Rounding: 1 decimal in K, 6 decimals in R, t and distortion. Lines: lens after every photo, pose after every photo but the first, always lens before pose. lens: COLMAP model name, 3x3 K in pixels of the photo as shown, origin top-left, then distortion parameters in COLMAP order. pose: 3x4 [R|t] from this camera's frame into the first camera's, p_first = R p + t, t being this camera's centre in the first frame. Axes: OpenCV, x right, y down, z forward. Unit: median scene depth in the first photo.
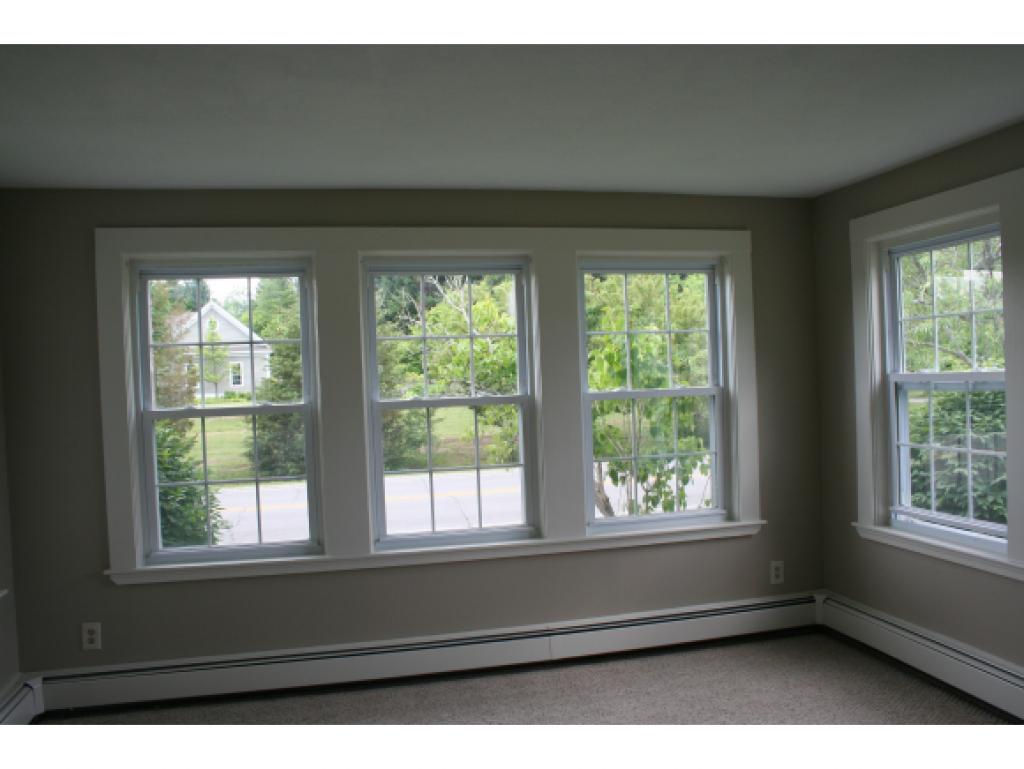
lens RADIAL K [[872.0, 0, 513.1], [0, 872.0, 386.8], [0, 0, 1]] dist [-0.121621, 0.070915]
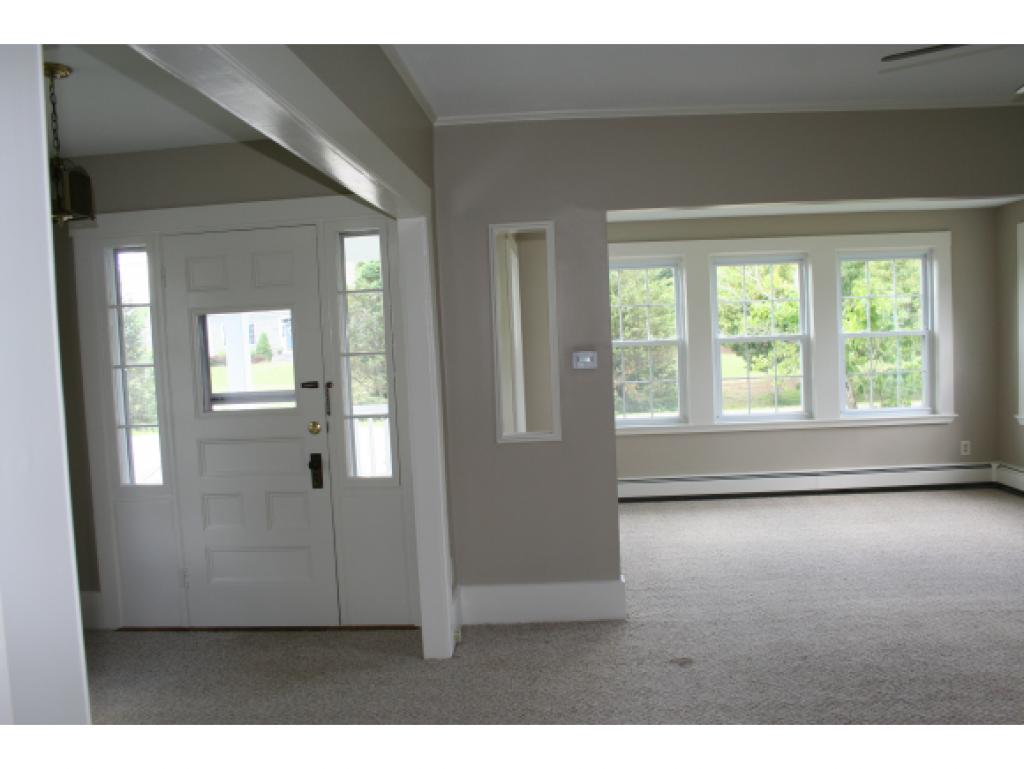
lens RADIAL K [[872.0, 0, 509.2], [0, 872.0, 383.8], [0, 0, 1]] dist [-0.121621, 0.070915]
pose [[0.957344, 0.011653, -0.288716, -0.048773], [0.003583, 0.998631, 0.052188, 0.014230], [0.288928, -0.050996, 0.955992, -0.729431]]
